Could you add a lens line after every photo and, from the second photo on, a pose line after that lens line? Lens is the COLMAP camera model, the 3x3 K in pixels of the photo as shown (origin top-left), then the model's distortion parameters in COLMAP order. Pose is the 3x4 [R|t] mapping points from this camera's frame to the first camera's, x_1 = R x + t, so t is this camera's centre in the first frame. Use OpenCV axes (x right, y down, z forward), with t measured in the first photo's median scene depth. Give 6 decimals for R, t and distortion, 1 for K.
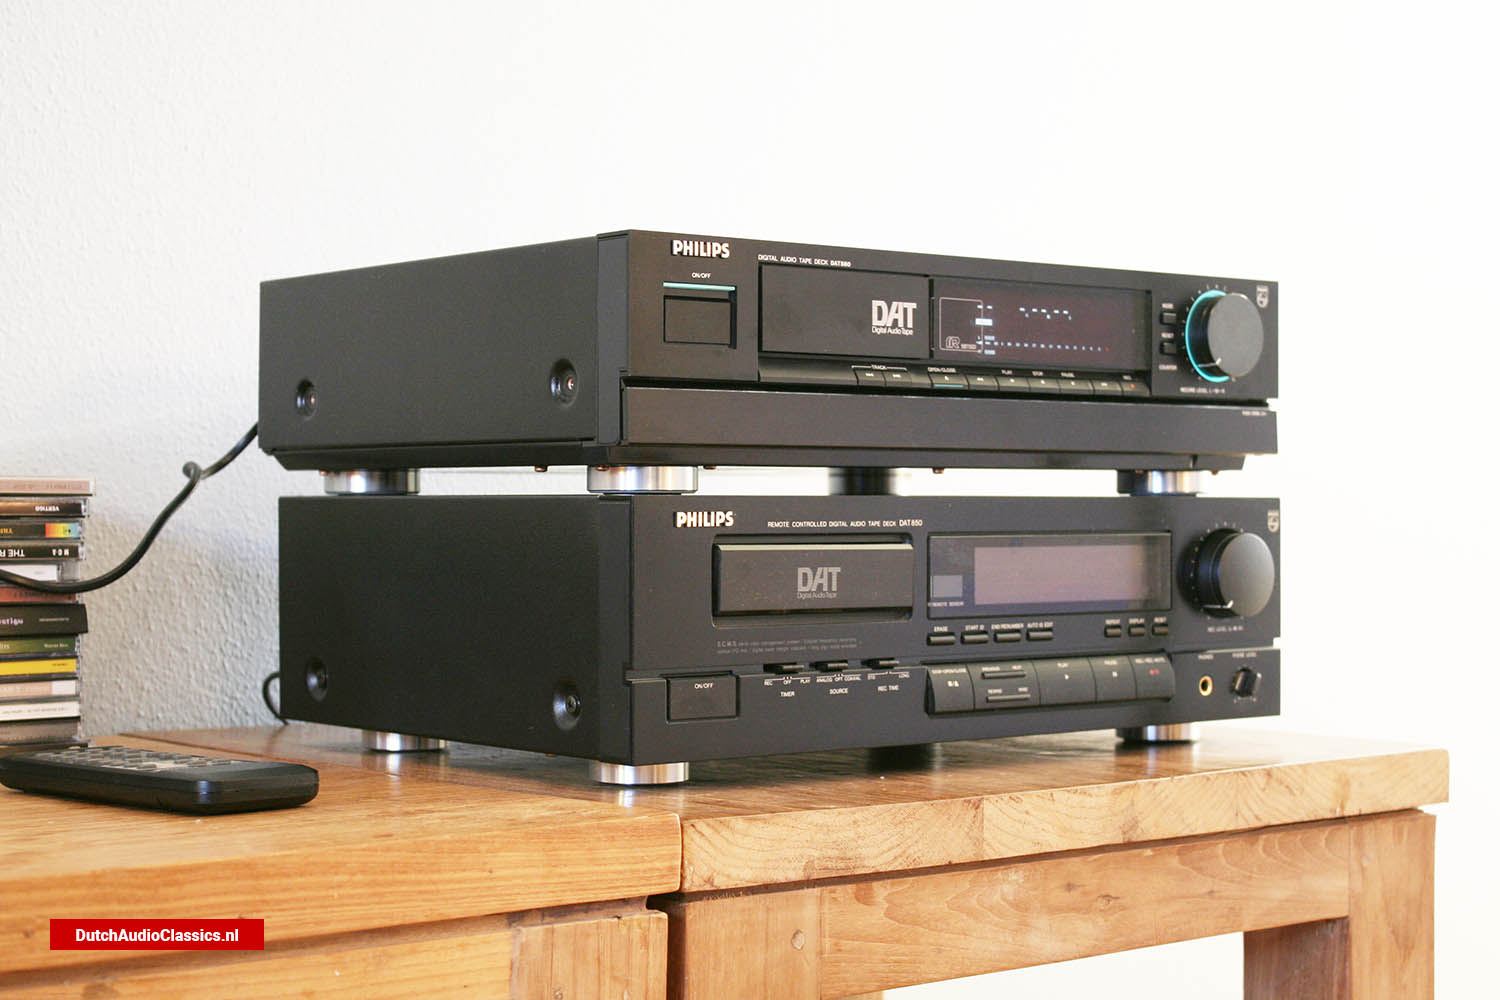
lens RADIAL K [[2652.1, 0, 740.0], [0, 2652.1, 494.4], [0, 0, 1]] dist [-0.001720, 0.000000]
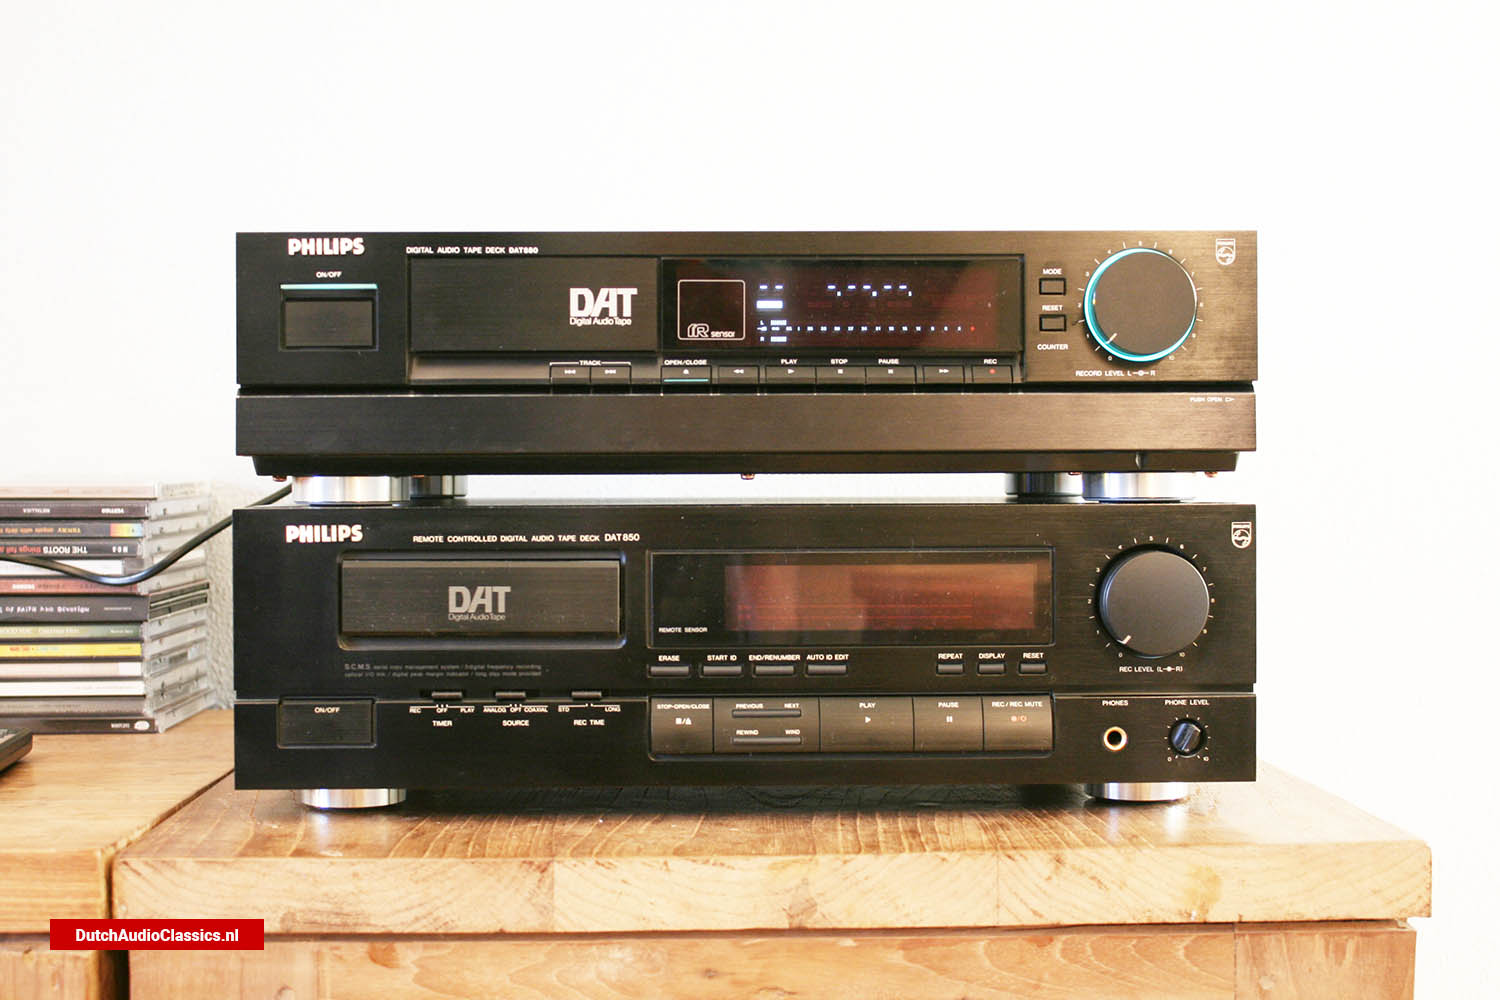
lens RADIAL K [[2132.5, 0, 745.7], [0, 2132.5, 499.1], [0, 0, 1]] dist [-0.028454, 0.000000]
pose [[0.797372, 0.004785, -0.603469, 0.534825], [0.006064, 0.999855, 0.015940, -0.013355], [0.603458, -0.016370, 0.797227, 0.463607]]
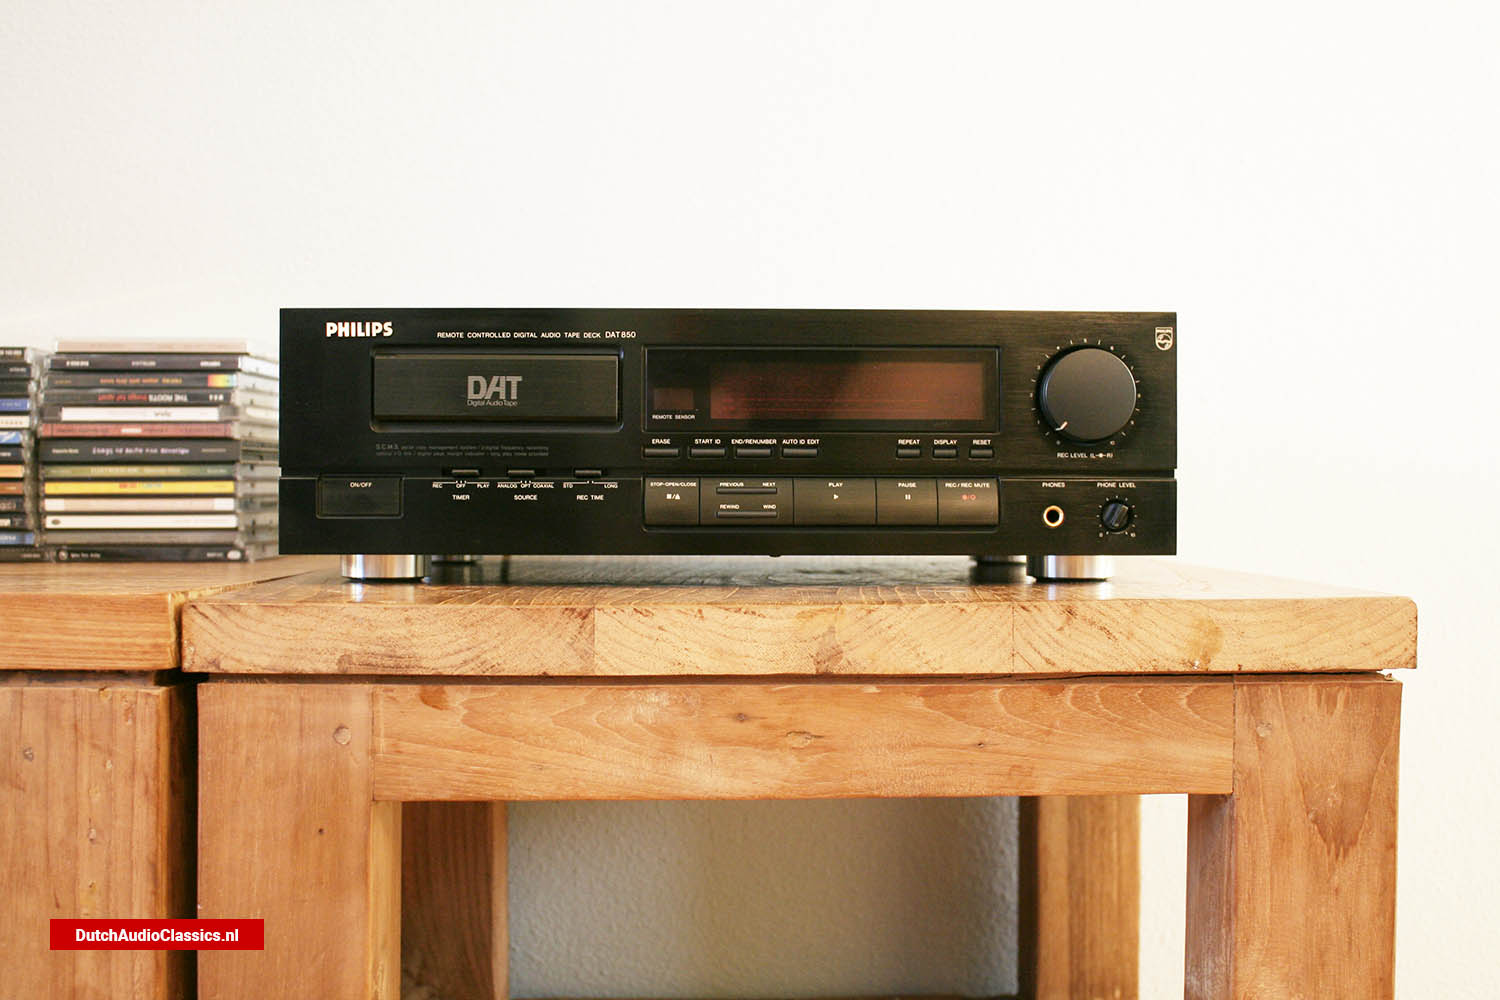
lens RADIAL K [[1722.3, 0, 750.8], [0, 1722.3, 491.3], [0, 0, 1]] dist [-0.074674, 0.000000]
pose [[0.792792, -0.000471, -0.609493, 0.474788], [0.001605, 0.999998, 0.001315, 0.070201], [0.609491, -0.002021, 0.792791, 0.535486]]
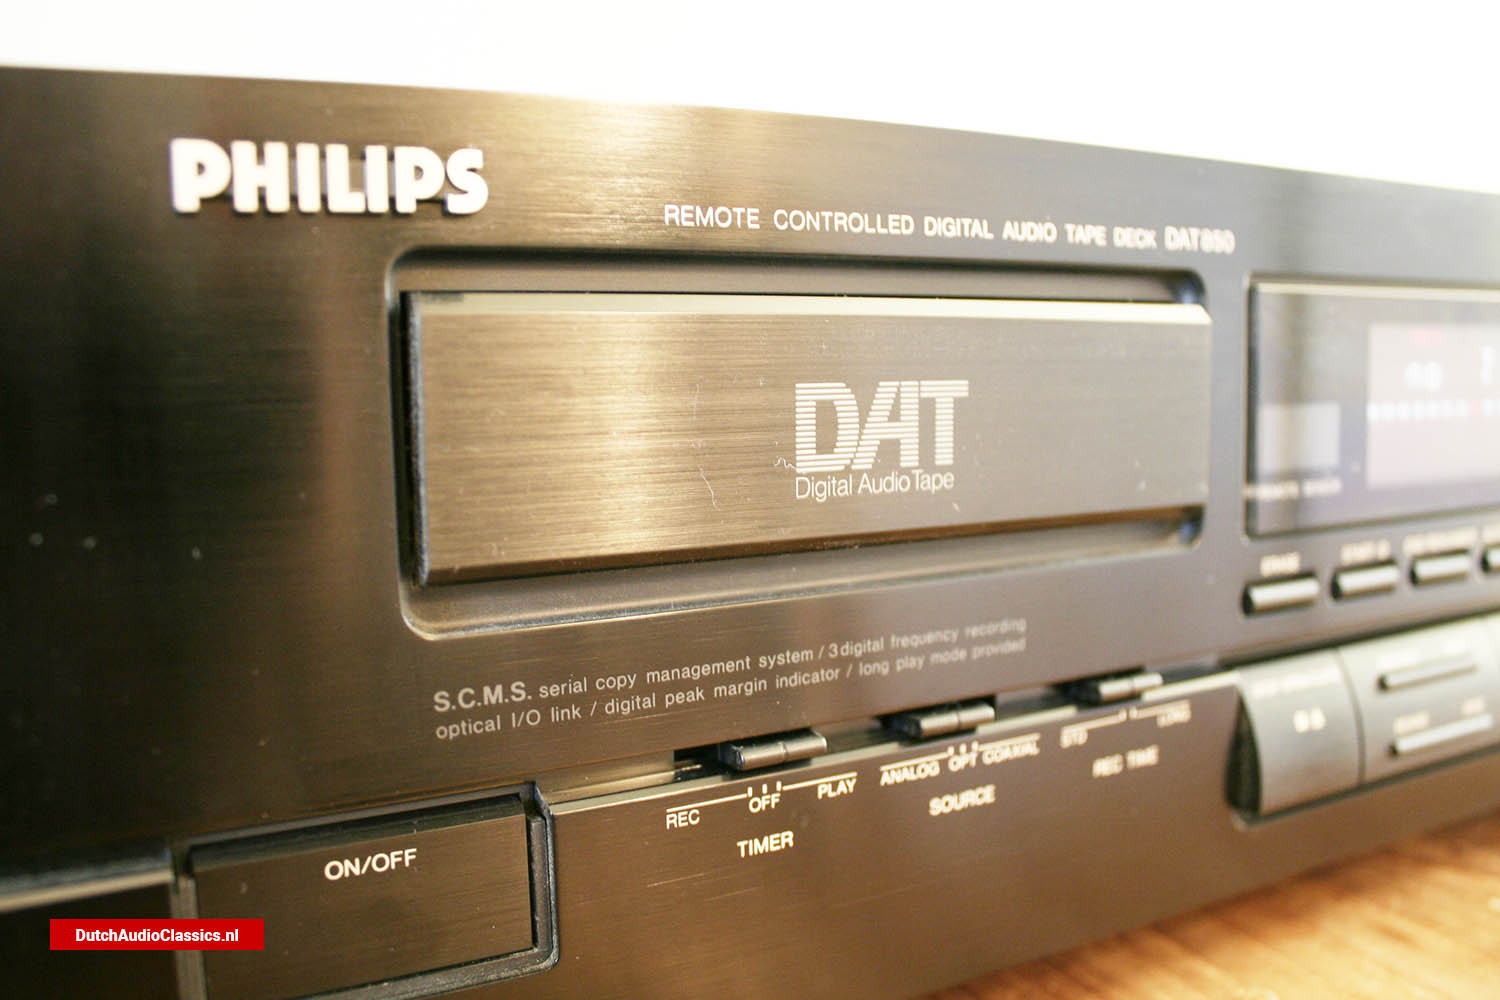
lens RADIAL K [[1299.0, 0, 785.4], [0, 1299.0, 507.5], [0, 0, 1]] dist [-0.167106, 0.123680]
pose [[0.985429, 0.000123, -0.170084, 0.007285], [0.019526, 0.993306, 0.113849, 0.024327], [0.168960, -0.115511, 0.978831, 0.868287]]
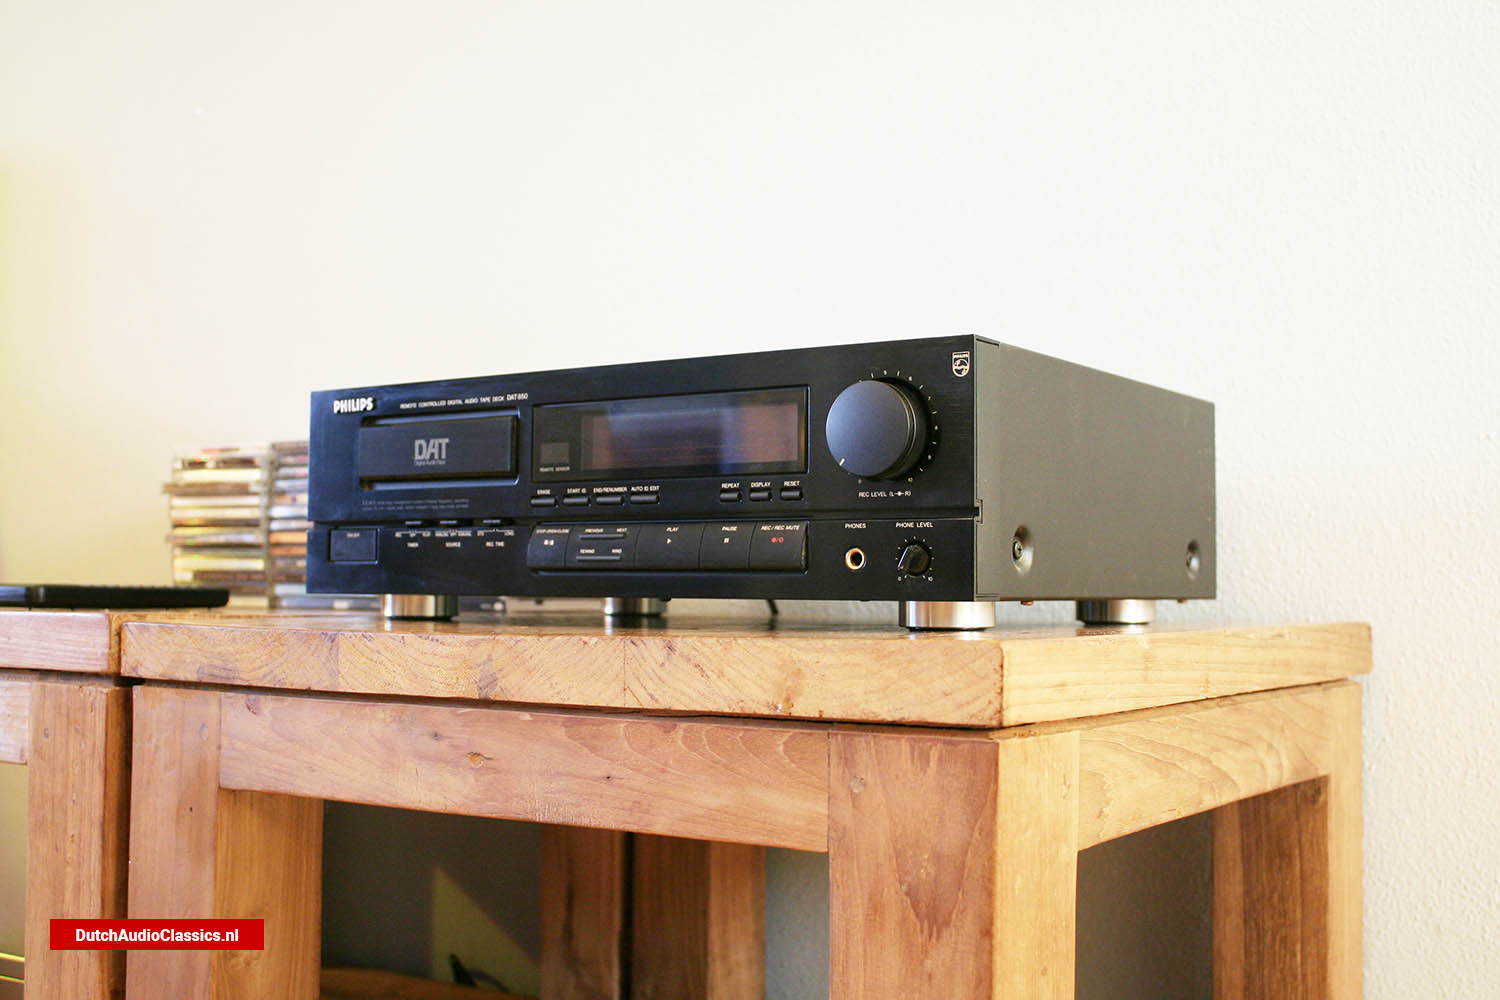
lens RADIAL K [[1722.3, 0, 746.8], [0, 1722.3, 494.7], [0, 0, 1]] dist [-0.074674, 0.000000]
pose [[0.284238, -0.051041, -0.957394, 0.759159], [-0.002455, 0.998540, -0.053963, 0.091710], [0.958751, 0.017689, 0.283697, 0.917271]]
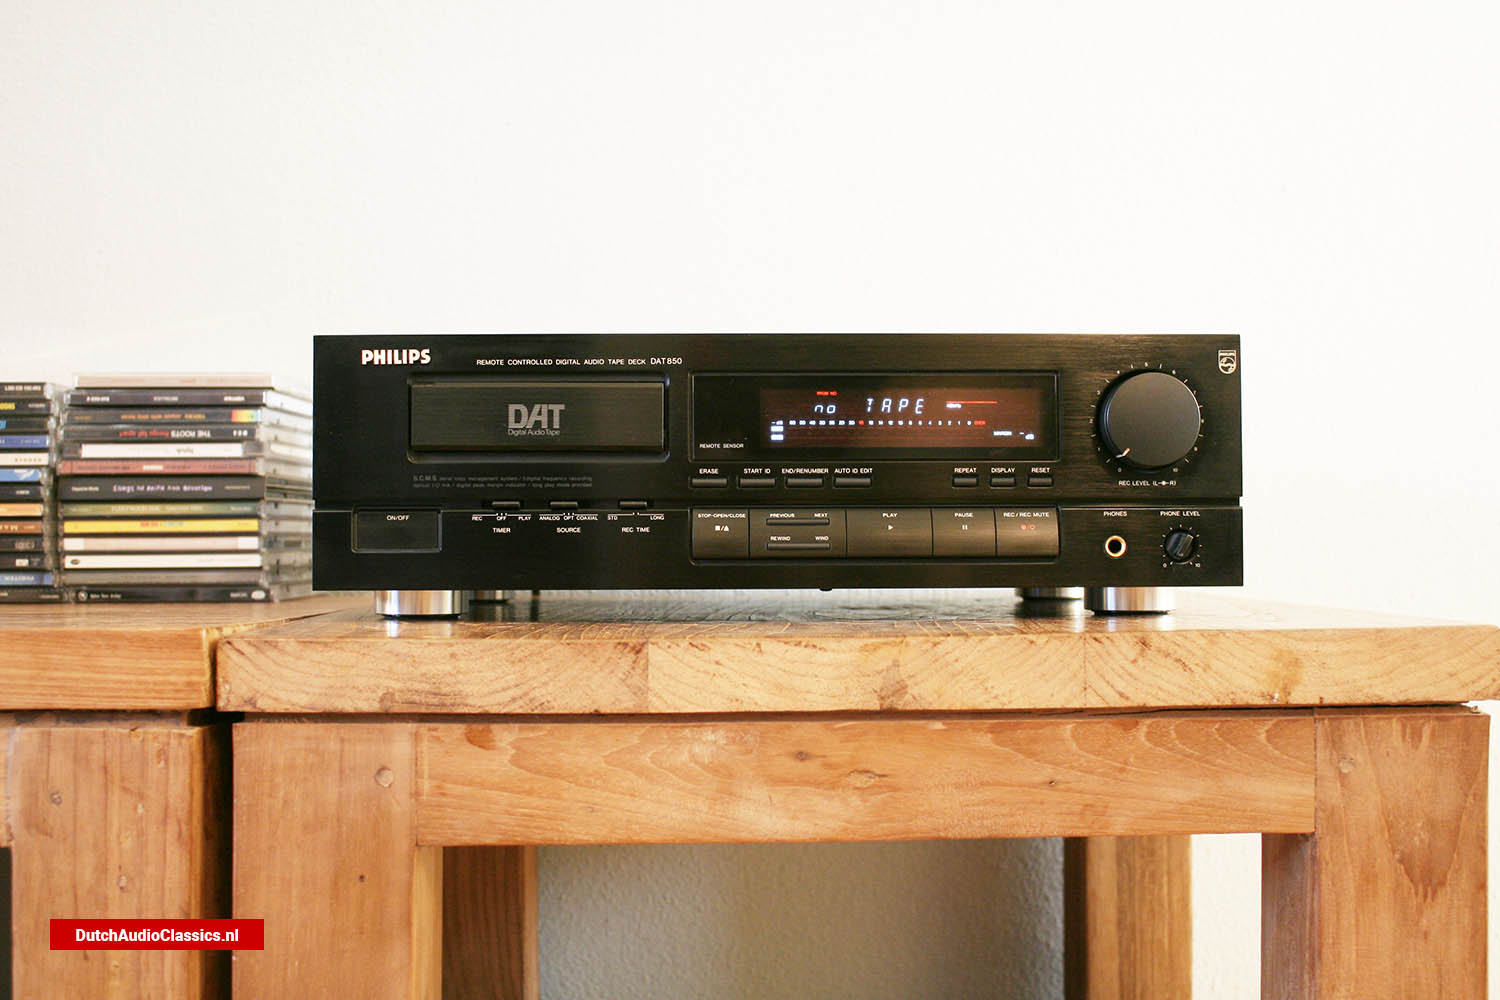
lens RADIAL K [[1722.3, 0, 745.0], [0, 1722.3, 491.2], [0, 0, 1]] dist [-0.074674, 0.000000]
pose [[0.790237, -0.022347, -0.612393, 0.445786], [0.007336, 0.999608, -0.027010, 0.076651], [0.612757, 0.016852, 0.790092, 0.542736]]
